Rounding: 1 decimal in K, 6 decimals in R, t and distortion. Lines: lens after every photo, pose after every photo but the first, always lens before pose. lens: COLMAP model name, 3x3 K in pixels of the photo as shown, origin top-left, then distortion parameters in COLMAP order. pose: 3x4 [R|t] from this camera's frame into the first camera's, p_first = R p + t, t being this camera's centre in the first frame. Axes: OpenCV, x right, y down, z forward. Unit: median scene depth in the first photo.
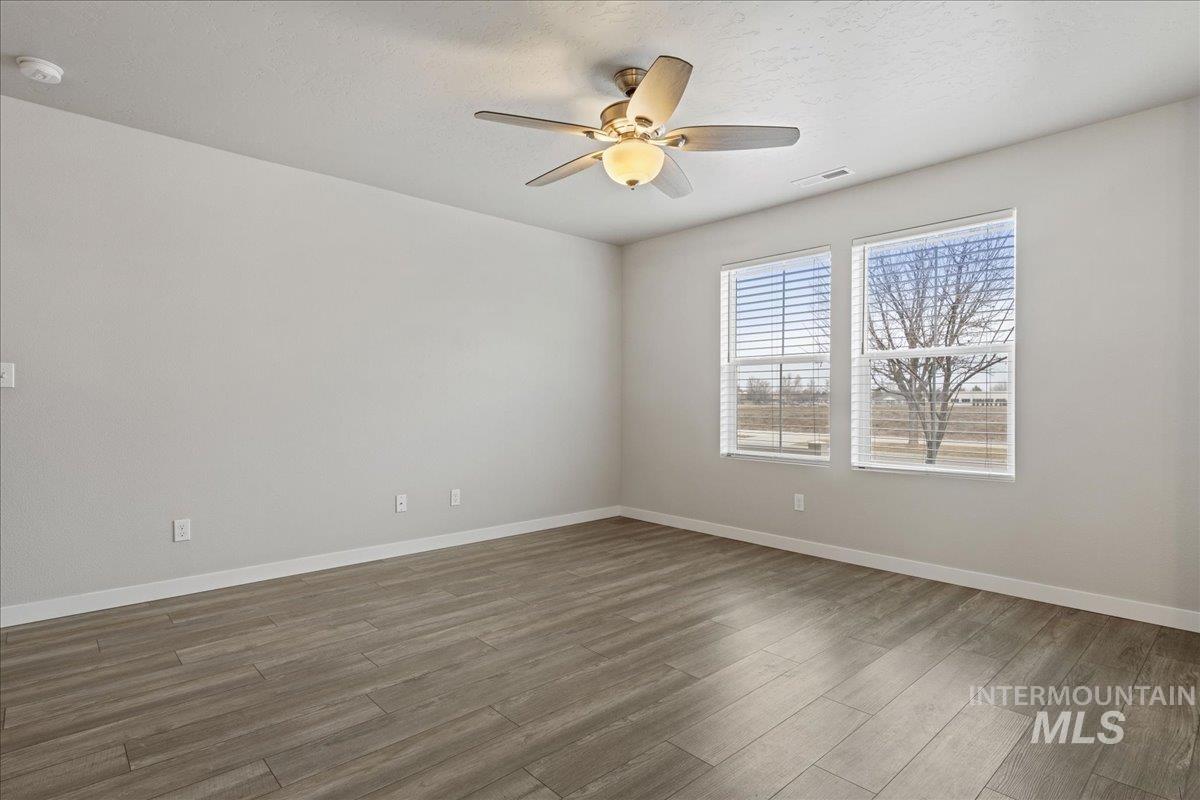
lens RADIAL K [[613.5, 0, 587.2], [0, 613.5, 400.9], [0, 0, 1]] dist [0.014845, -0.002418]
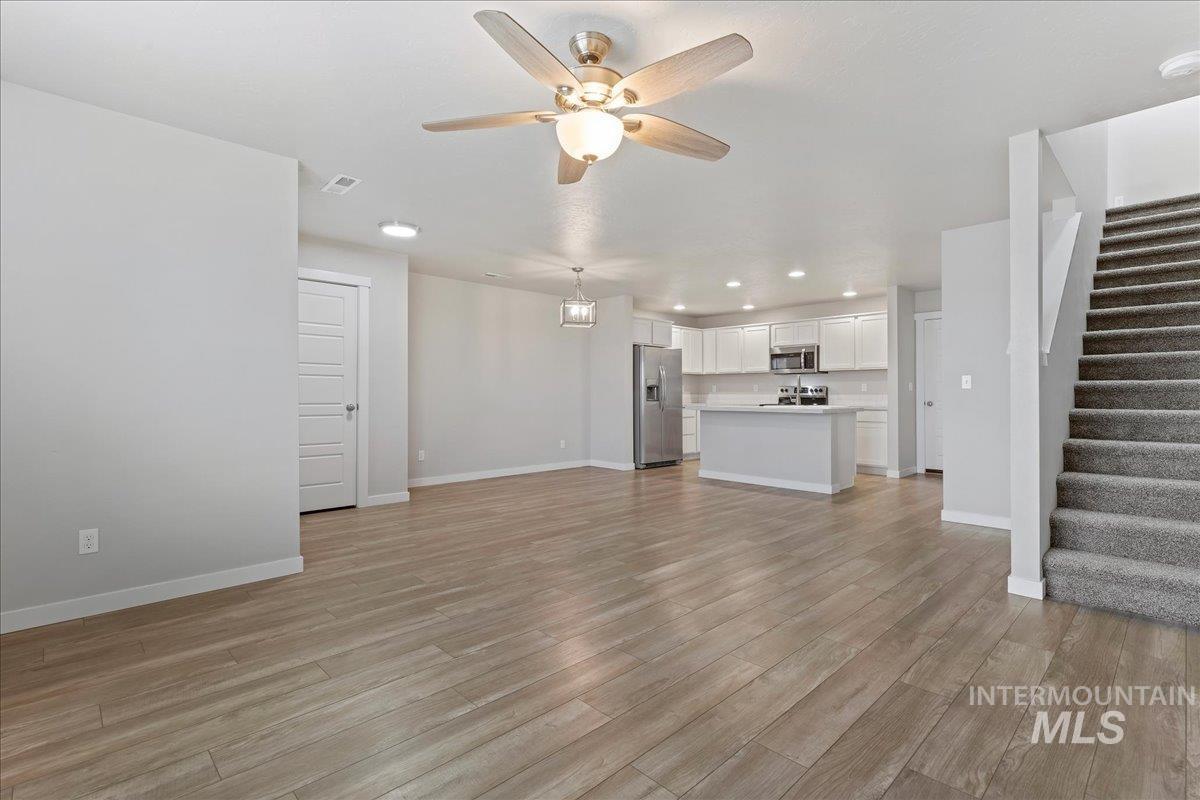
lens RADIAL K [[566.2, 0, 583.1], [0, 566.2, 392.6], [0, 0, 1]] dist [0.015285, 0.001073]
pose [[-0.999872, -0.002637, -0.015799, 0.086756], [-0.002669, 0.999994, 0.002056, -0.007083], [0.015794, 0.002098, -0.999873, 1.648896]]
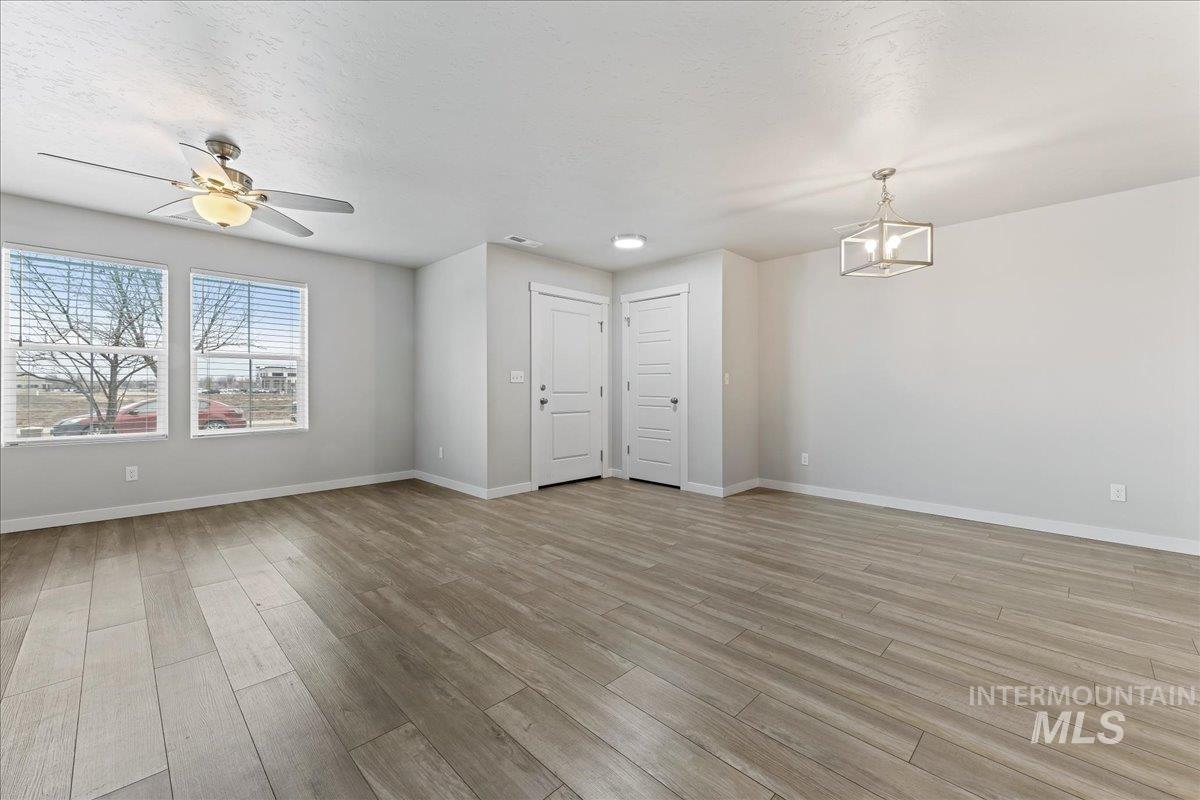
lens RADIAL K [[473.1, 0, 609.4], [0, 473.1, 383.7], [0, 0, 1]] dist [0.001941, -0.000255]
pose [[-0.063510, 0.010312, 0.997928, -0.897441], [0.000298, 0.999947, -0.010314, 0.001984], [-0.997981, -0.000358, -0.063509, 0.211152]]
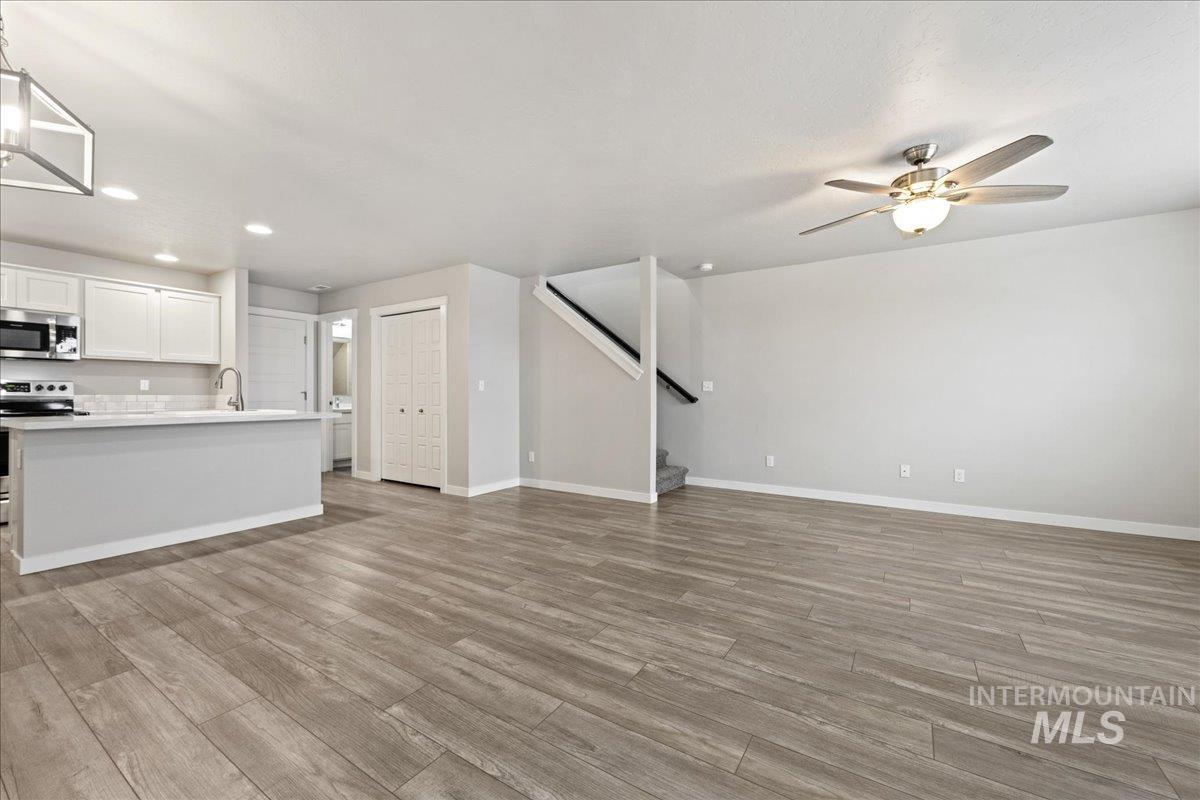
lens RADIAL K [[472.9, 0, 613.0], [0, 472.9, 394.1], [0, 0, 1]] dist [0.006028, -0.001362]
pose [[0.274348, -0.001171, -0.961630, 0.769695], [-0.006244, 0.999976, -0.002999, -0.002210], [0.961610, 0.006827, 0.274334, 0.088429]]
